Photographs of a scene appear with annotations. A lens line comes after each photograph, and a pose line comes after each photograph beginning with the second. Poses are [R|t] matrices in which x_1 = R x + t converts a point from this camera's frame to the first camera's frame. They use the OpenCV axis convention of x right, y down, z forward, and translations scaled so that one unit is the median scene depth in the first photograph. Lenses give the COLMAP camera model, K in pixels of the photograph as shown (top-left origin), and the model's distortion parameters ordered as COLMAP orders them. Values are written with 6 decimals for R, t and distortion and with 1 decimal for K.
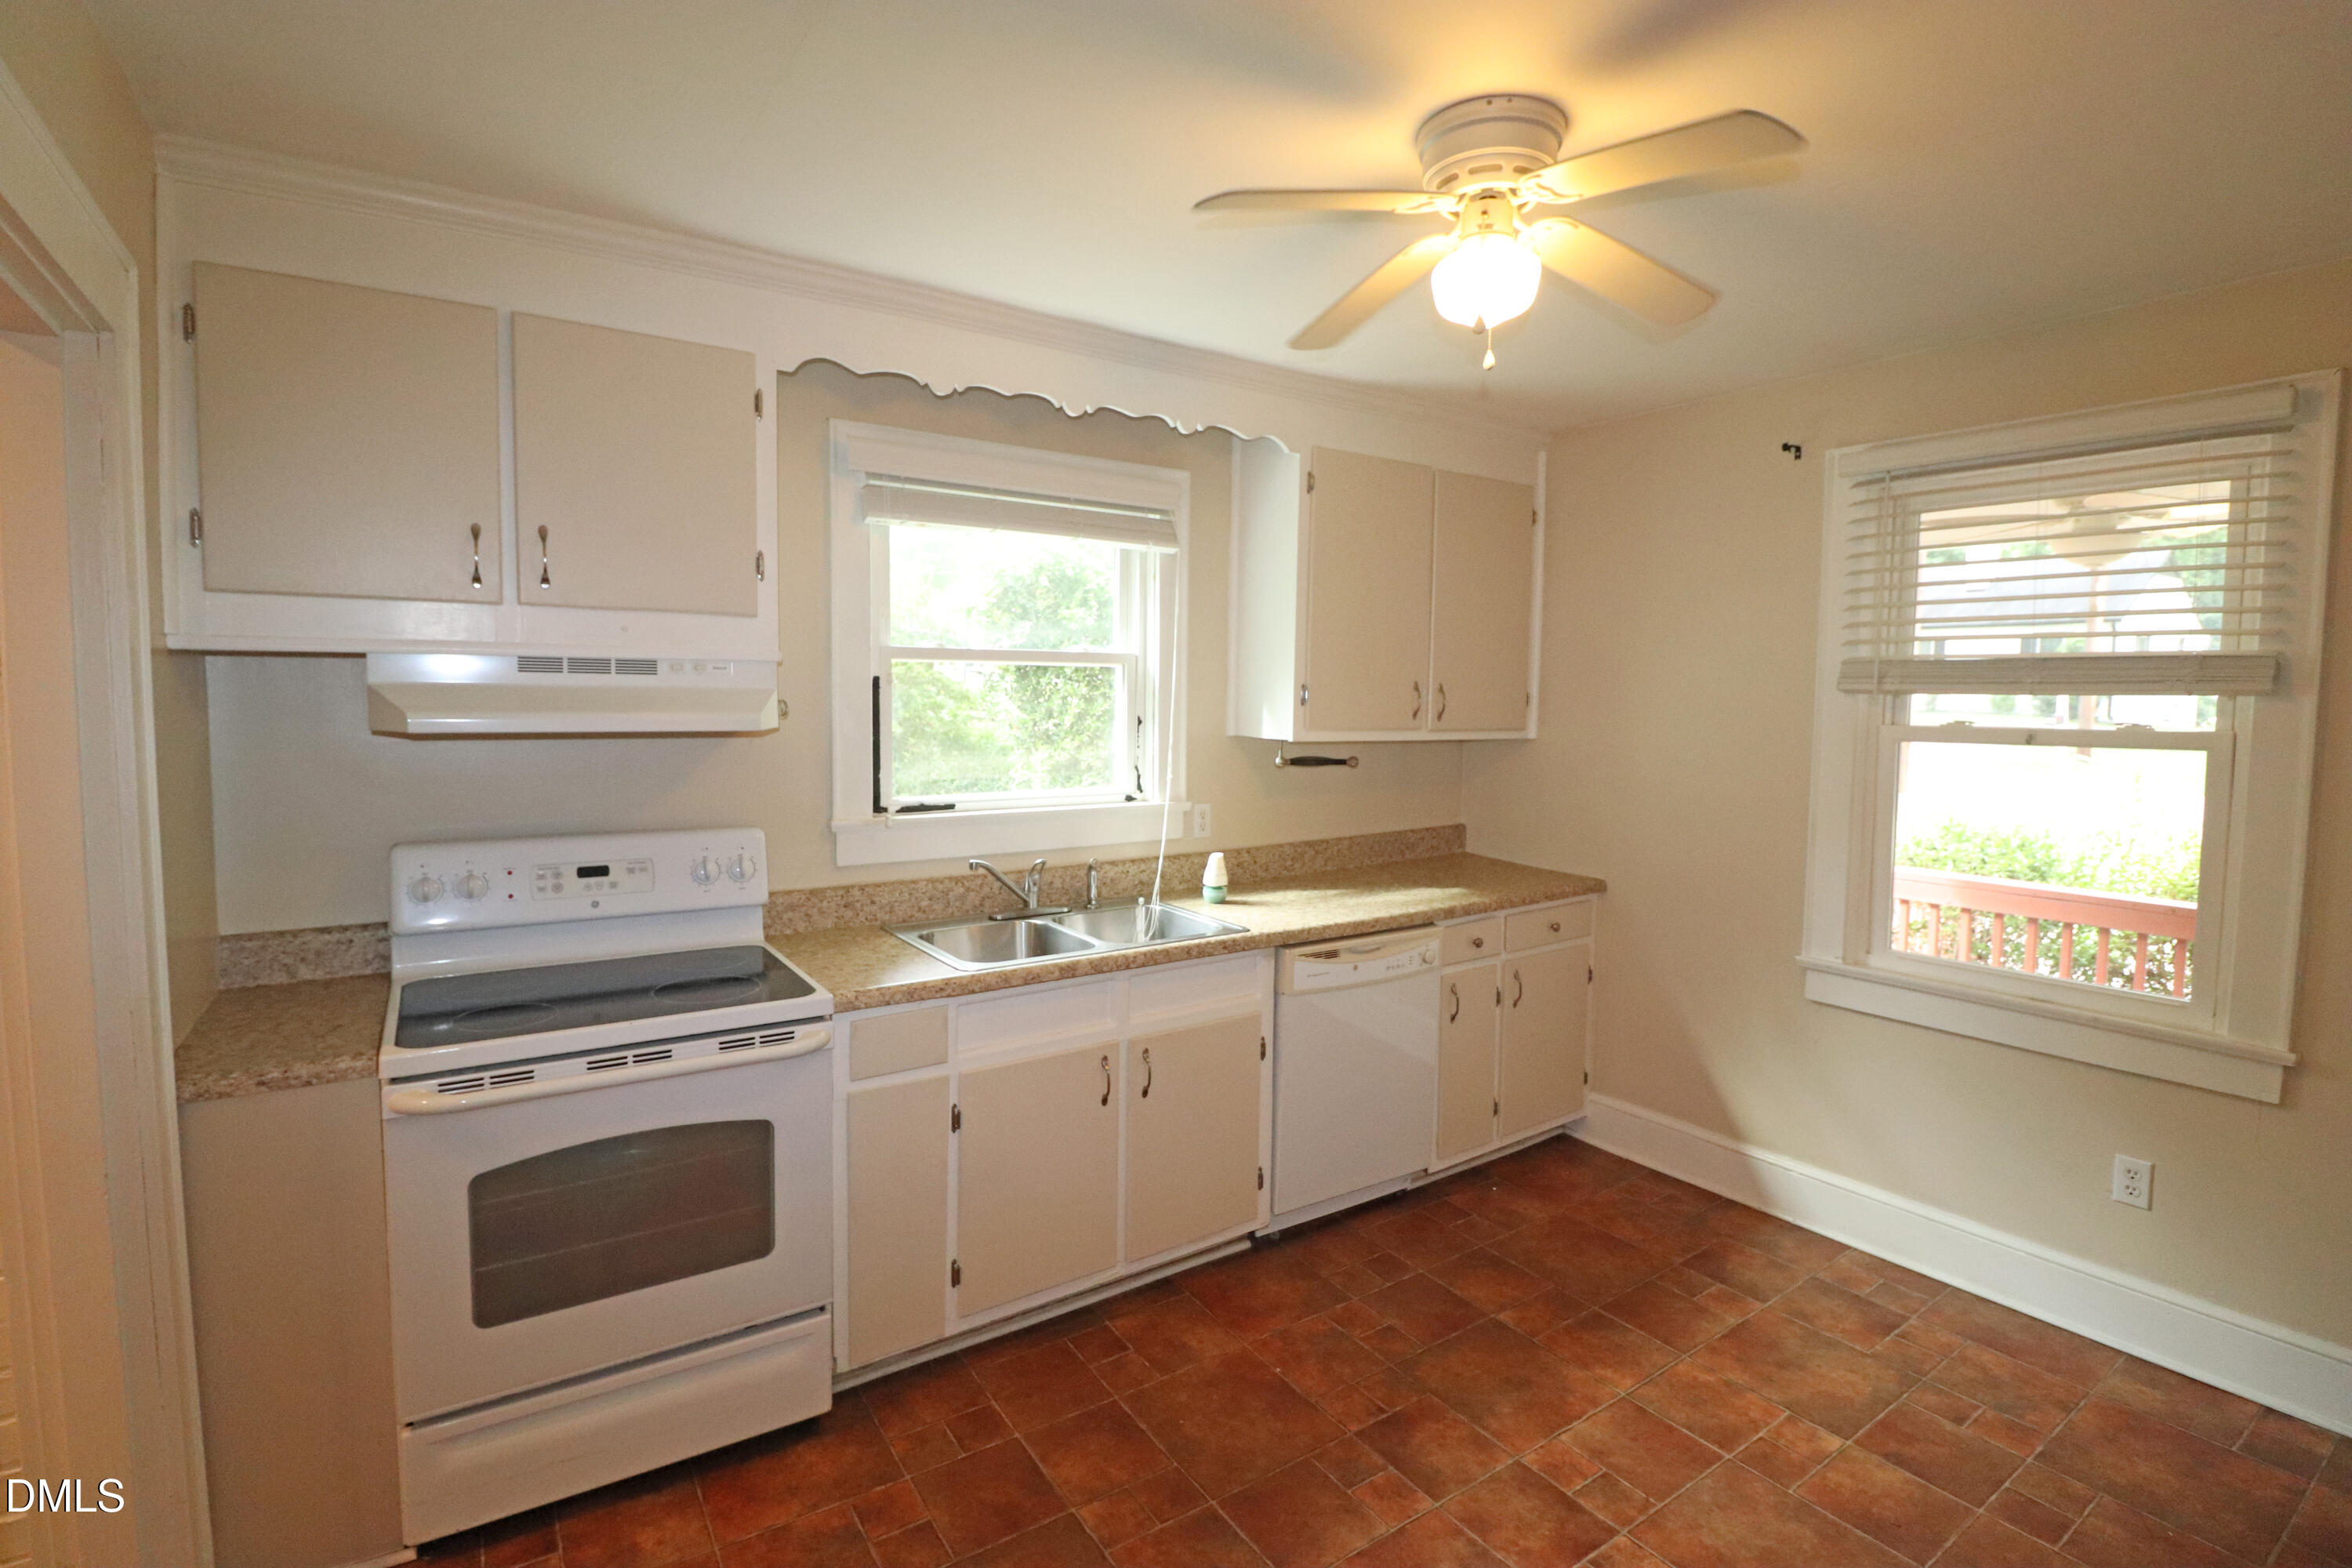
lens RADIAL K [[1085.5, 0, 1159.4], [0, 1085.5, 766.9], [0, 0, 1]] dist [-0.002564, -0.012330]
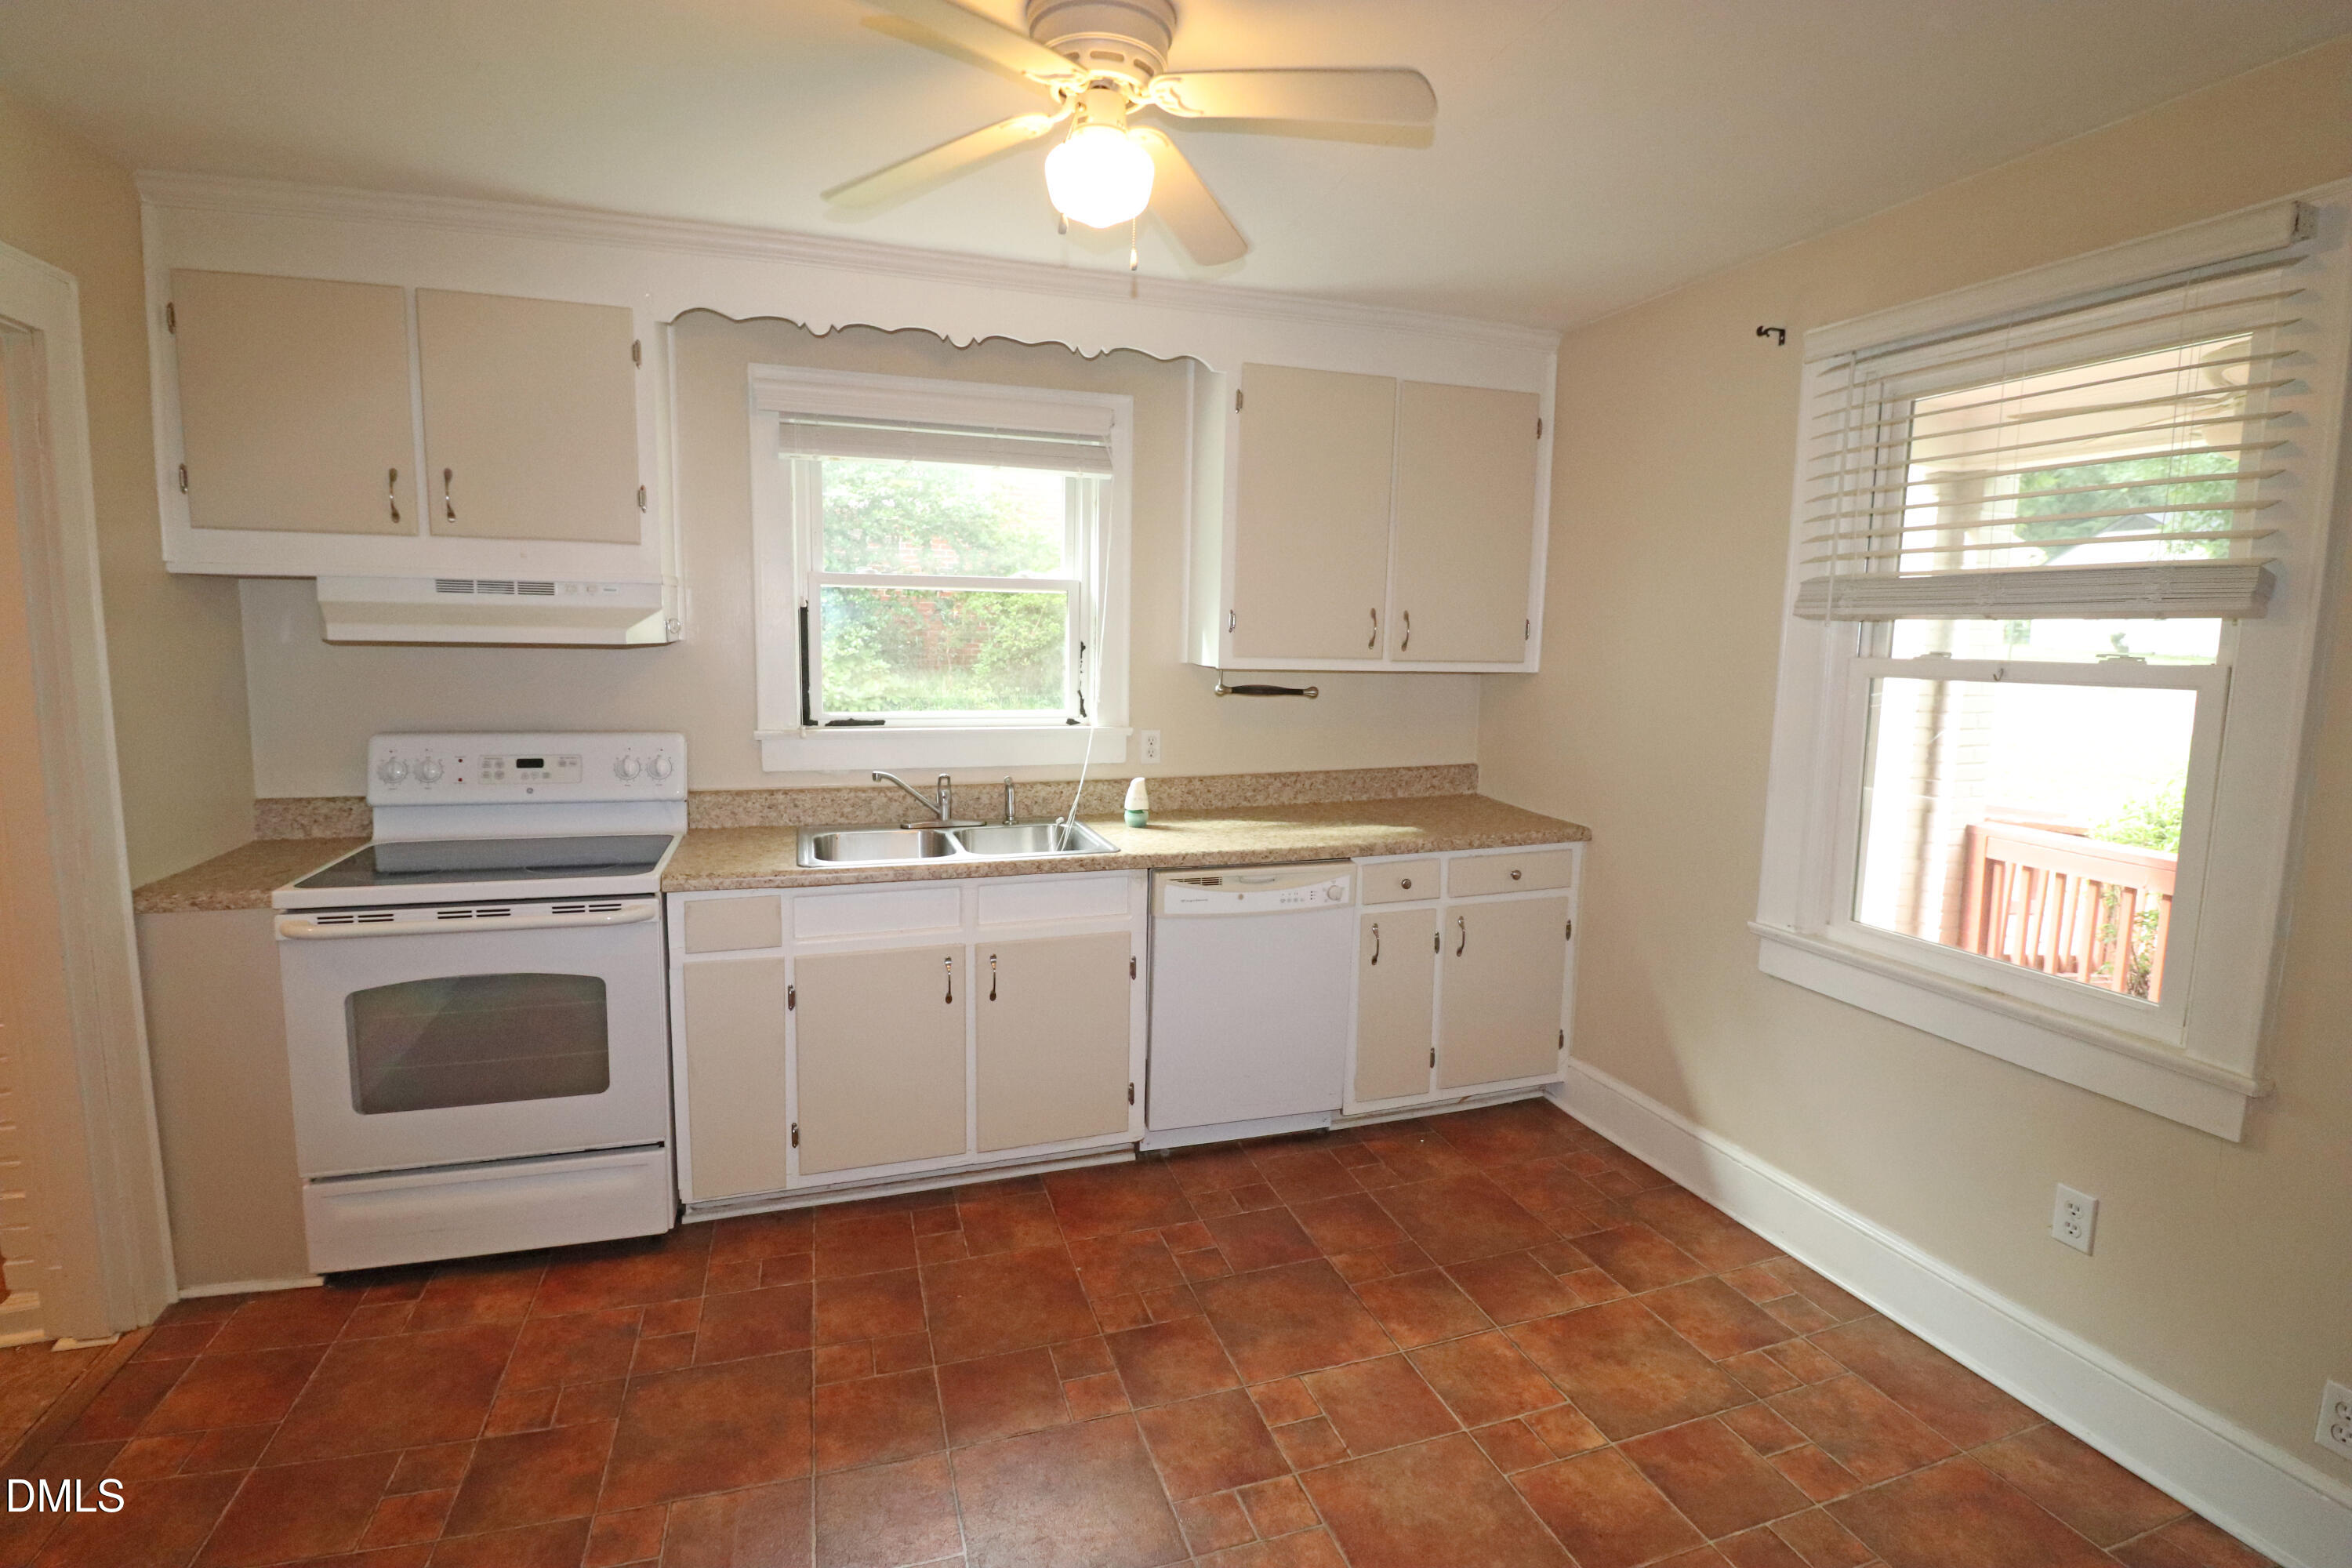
lens RADIAL K [[1084.1, 0, 1160.6], [0, 1084.1, 763.8], [0, 0, 1]] dist [-0.002463, -0.012787]
pose [[0.963124, 0.038880, -0.266236, 0.402530], [-0.025681, 0.998271, 0.052882, 0.014788], [0.267831, -0.044095, 0.962456, 0.039395]]
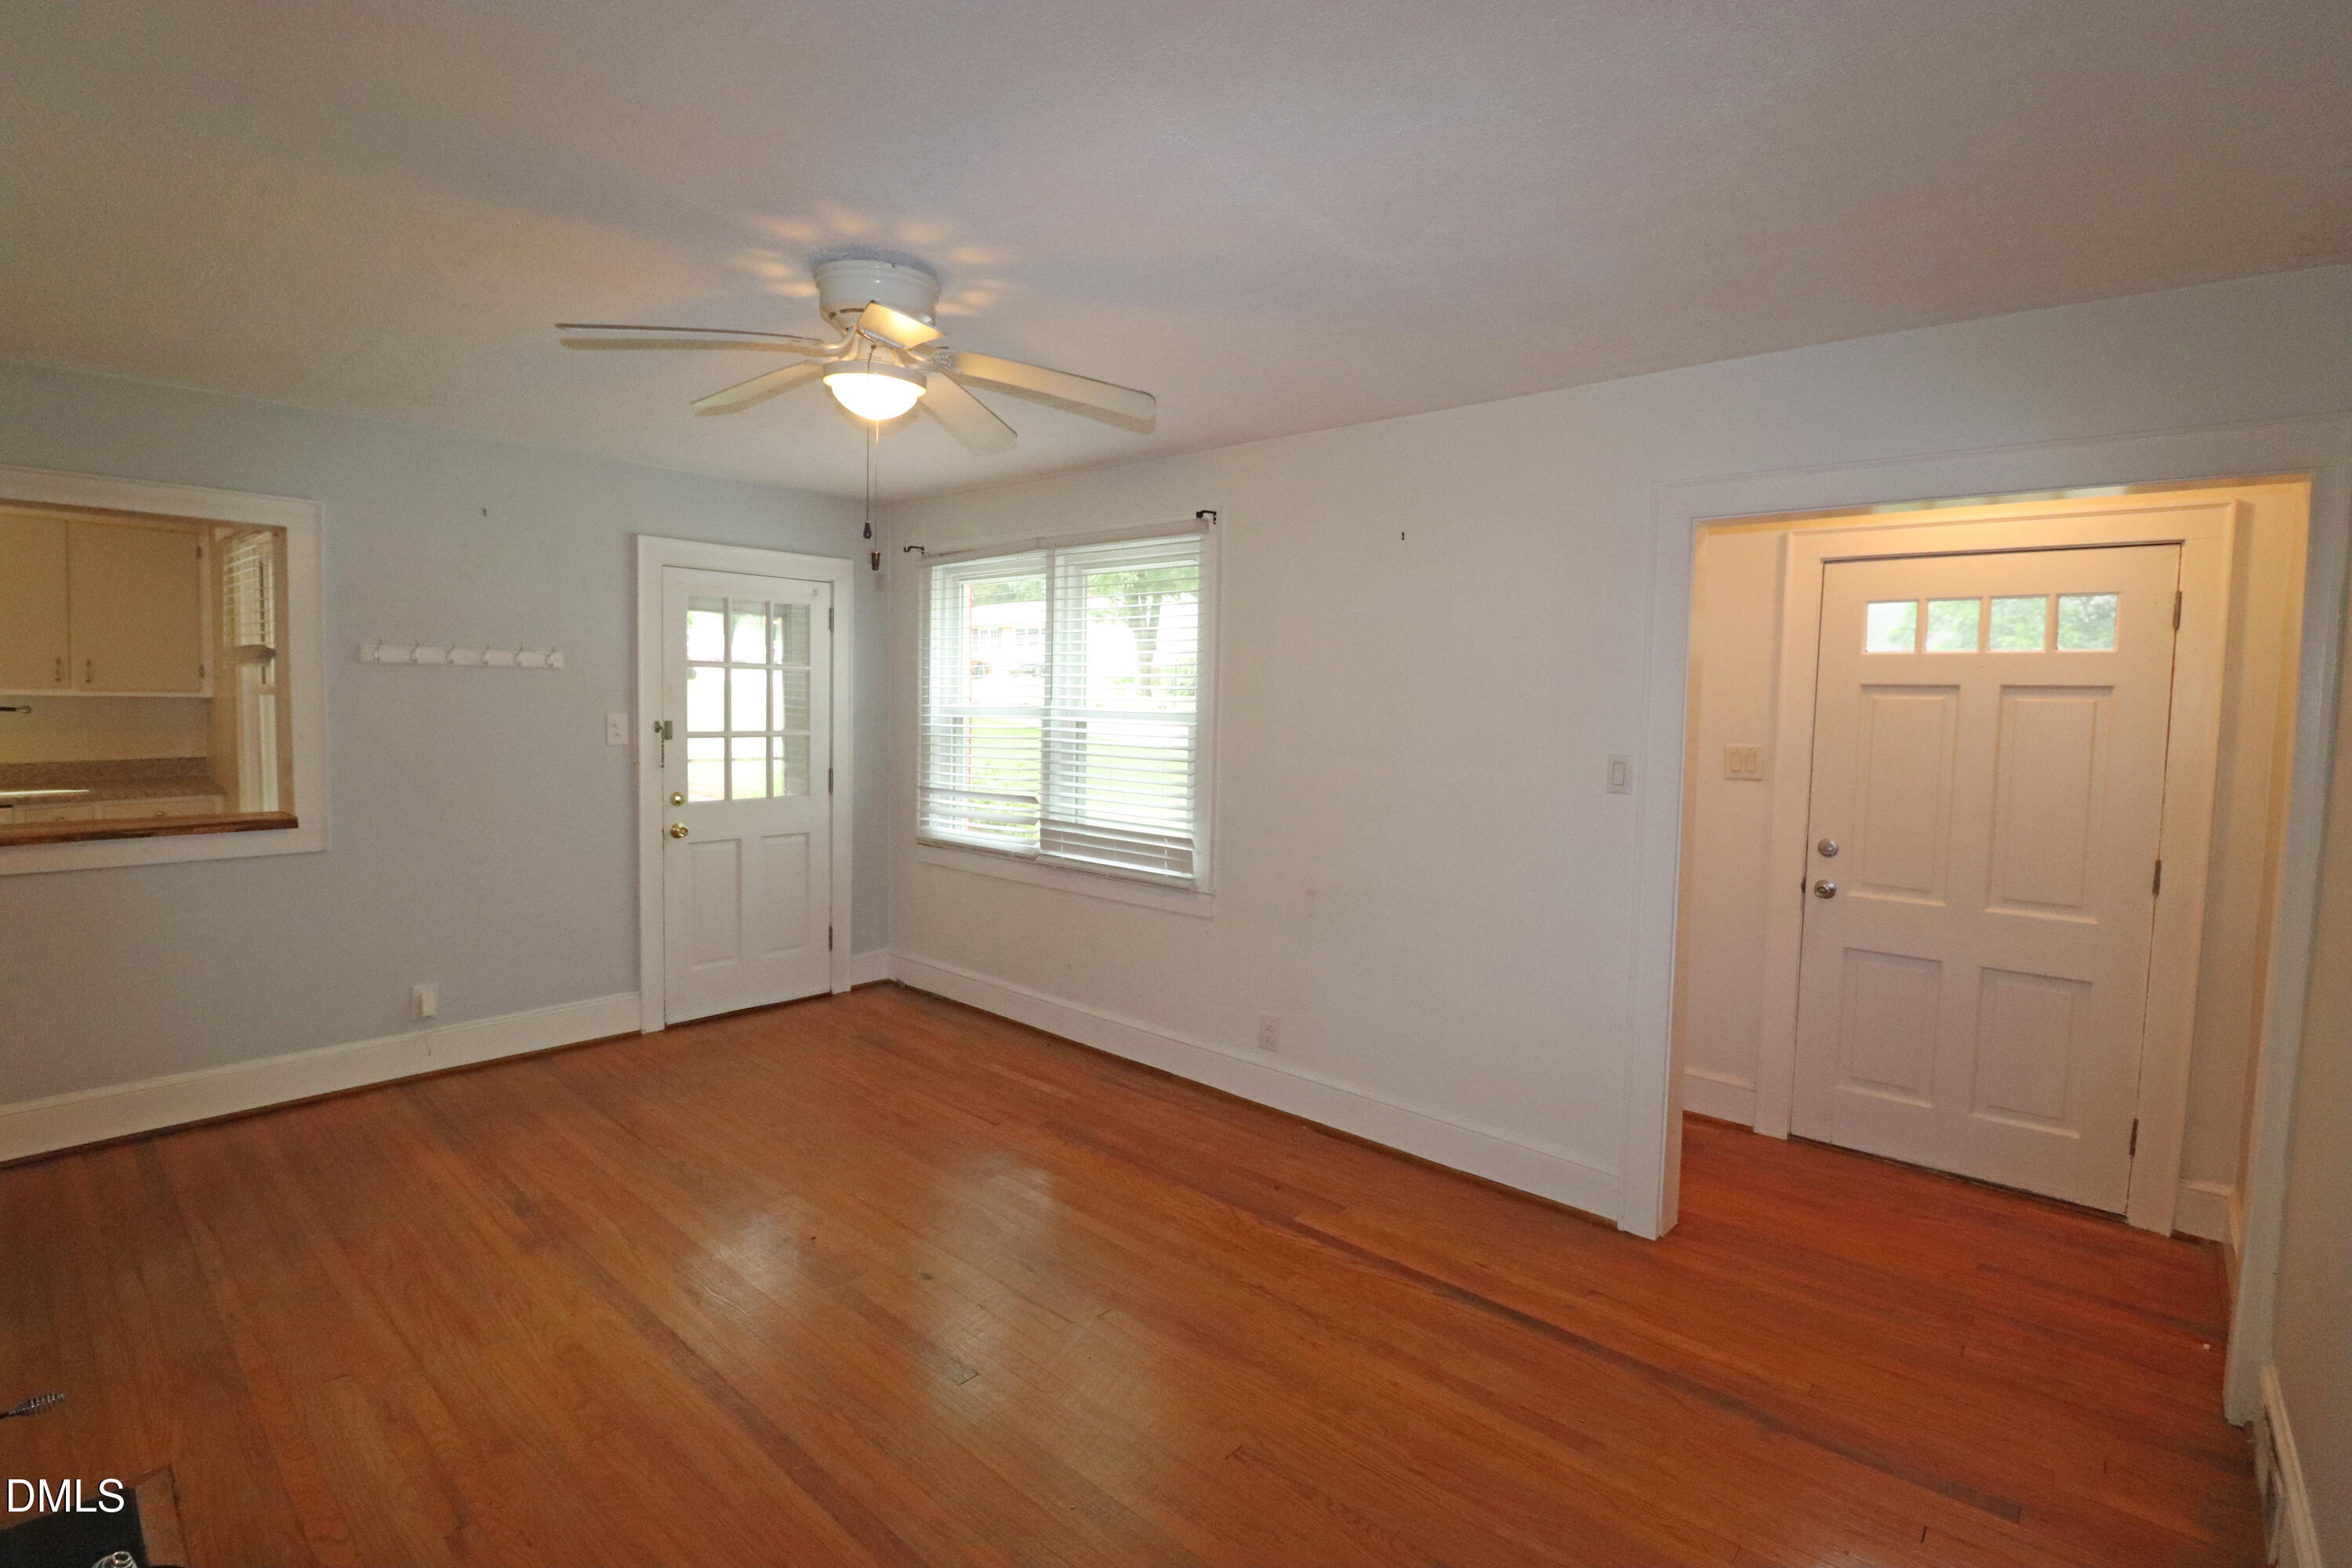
lens RADIAL K [[1084.1, 0, 1160.6], [0, 1084.1, 763.8], [0, 0, 1]] dist [-0.002463, -0.012787]
pose [[0.964720, -0.004545, 0.263240, 1.738007], [0.004847, 0.999988, -0.000499, 0.104979], [-0.263234, 0.001758, 0.964730, -1.143212]]
